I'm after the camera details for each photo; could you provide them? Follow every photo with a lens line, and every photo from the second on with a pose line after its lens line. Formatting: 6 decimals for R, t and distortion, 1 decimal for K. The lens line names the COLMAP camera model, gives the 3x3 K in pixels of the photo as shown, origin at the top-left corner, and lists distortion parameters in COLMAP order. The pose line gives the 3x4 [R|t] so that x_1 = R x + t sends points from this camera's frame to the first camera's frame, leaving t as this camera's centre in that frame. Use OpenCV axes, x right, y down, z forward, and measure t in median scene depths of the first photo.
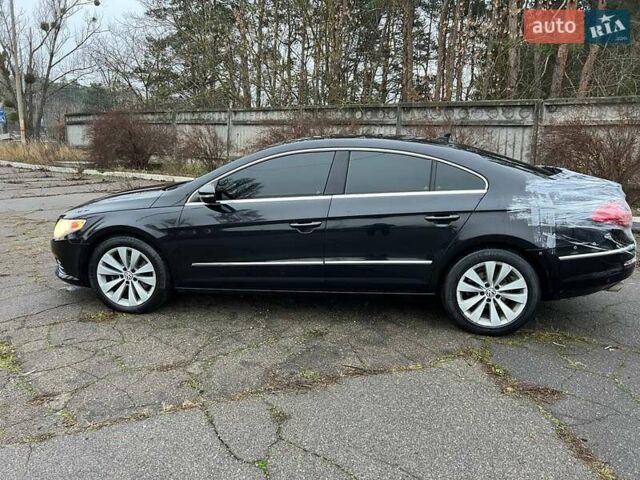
lens RADIAL K [[481.8, 0, 318.6], [0, 481.8, 240.6], [0, 0, 1]] dist [0.058101, -0.055966]
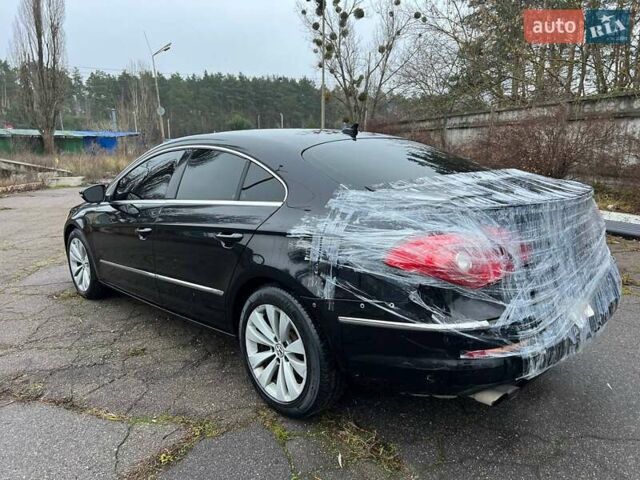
lens RADIAL K [[481.8, 0, 321.4], [0, 481.8, 241.5], [0, 0, 1]] dist [0.058101, -0.055966]
pose [[0.783095, 0.096170, -0.614421, 0.822797], [-0.103109, 0.994375, 0.024225, -0.071070], [0.613294, 0.044382, 0.788606, 0.496201]]
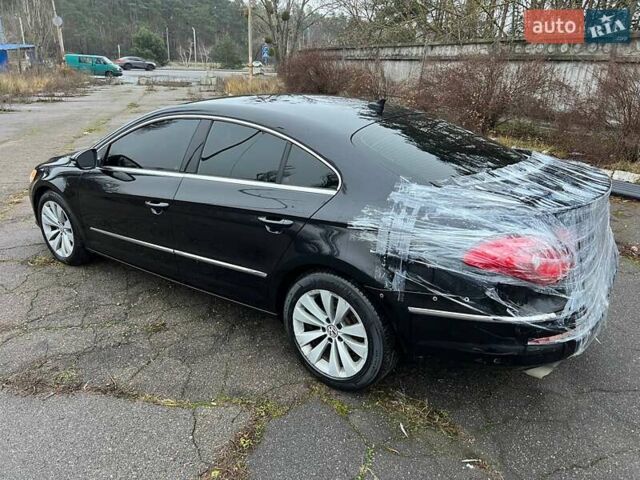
lens RADIAL K [[481.8, 0, 322.3], [0, 481.8, 238.2], [0, 0, 1]] dist [0.058101, -0.055966]
pose [[0.876675, 0.164226, -0.452184, 0.657771], [-0.106800, 0.982913, 0.149920, -0.139965], [0.469078, -0.083138, 0.879235, 0.373996]]
